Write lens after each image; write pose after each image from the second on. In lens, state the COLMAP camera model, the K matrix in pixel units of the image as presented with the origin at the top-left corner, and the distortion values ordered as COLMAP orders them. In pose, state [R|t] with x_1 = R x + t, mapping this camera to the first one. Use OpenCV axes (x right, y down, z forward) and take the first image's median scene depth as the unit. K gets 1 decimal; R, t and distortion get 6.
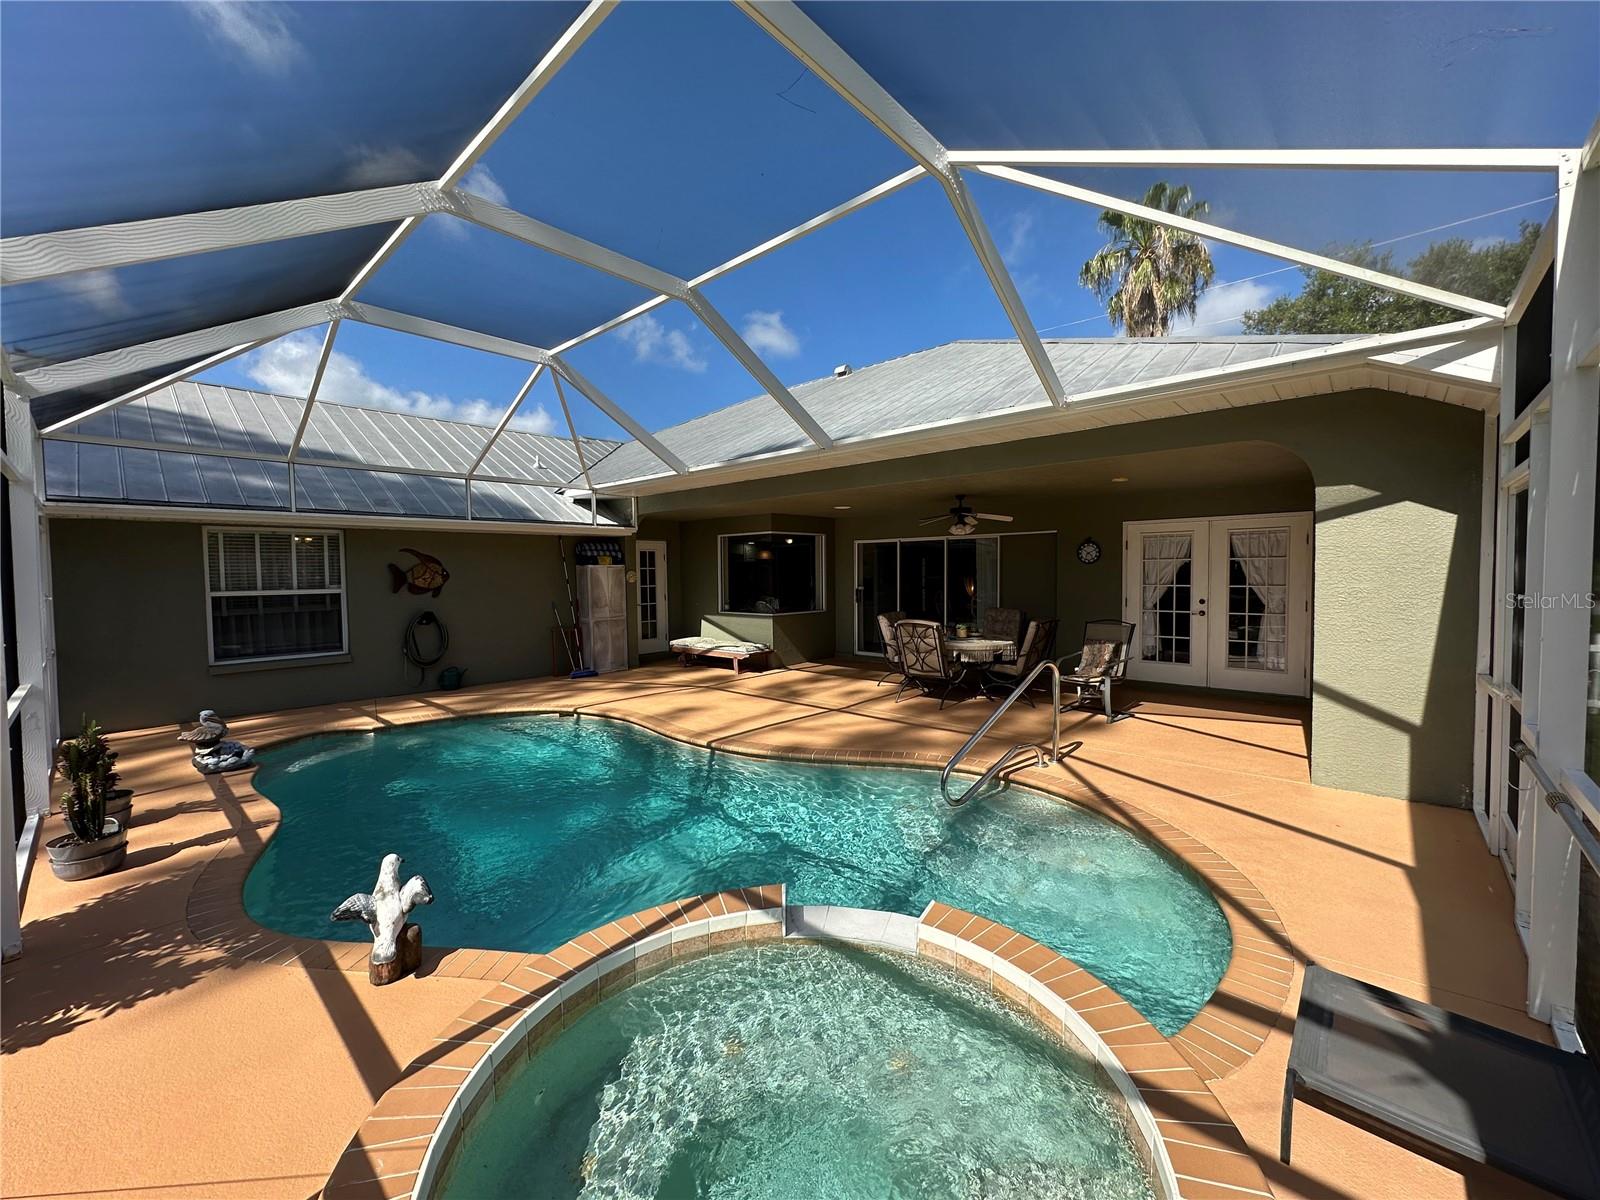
lens RADIAL K [[638.9, 0, 806.9], [0, 638.9, 596.0], [0, 0, 1]] dist [-0.001998, 0.000443]
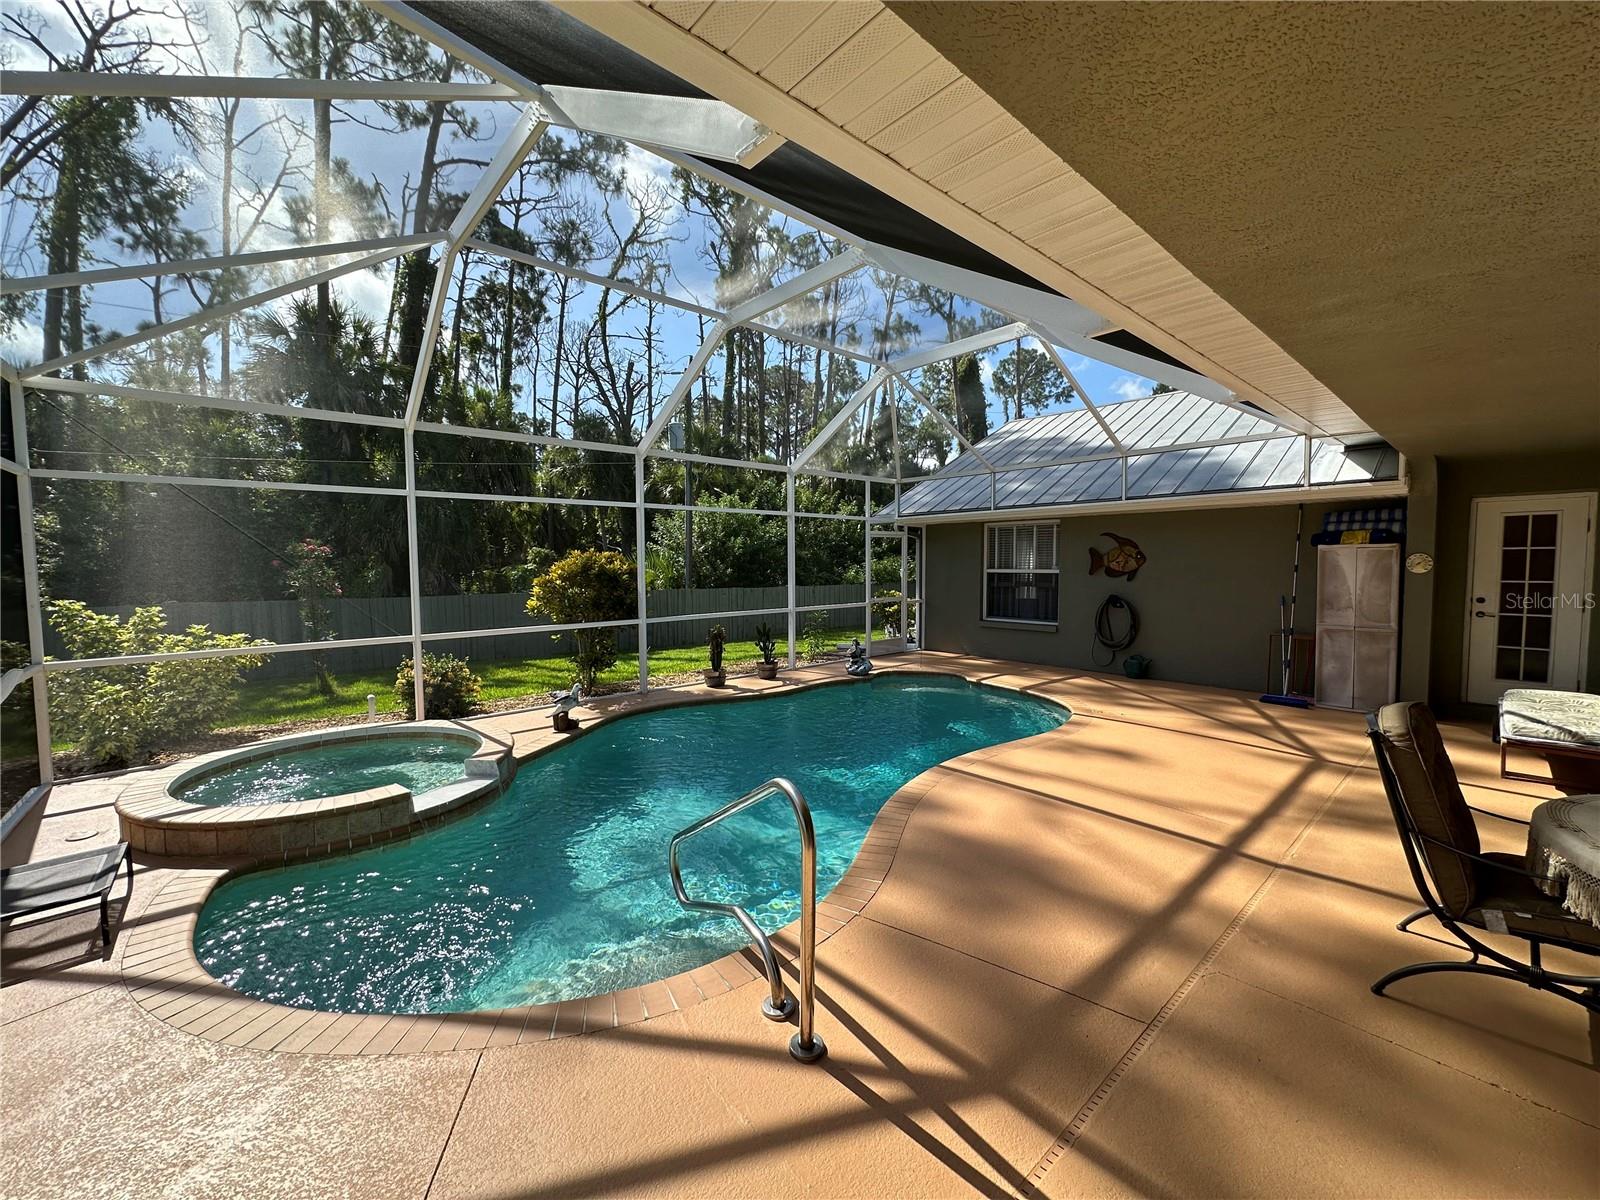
lens RADIAL K [[638.9, 0, 803.5], [0, 638.9, 597.1], [0, 0, 1]] dist [-0.001998, 0.000443]
pose [[-0.104878, 0.066390, -0.992267, 0.421780], [-0.036381, 0.996845, 0.070541, -0.022938], [0.993819, 0.043498, -0.102132, 0.573553]]
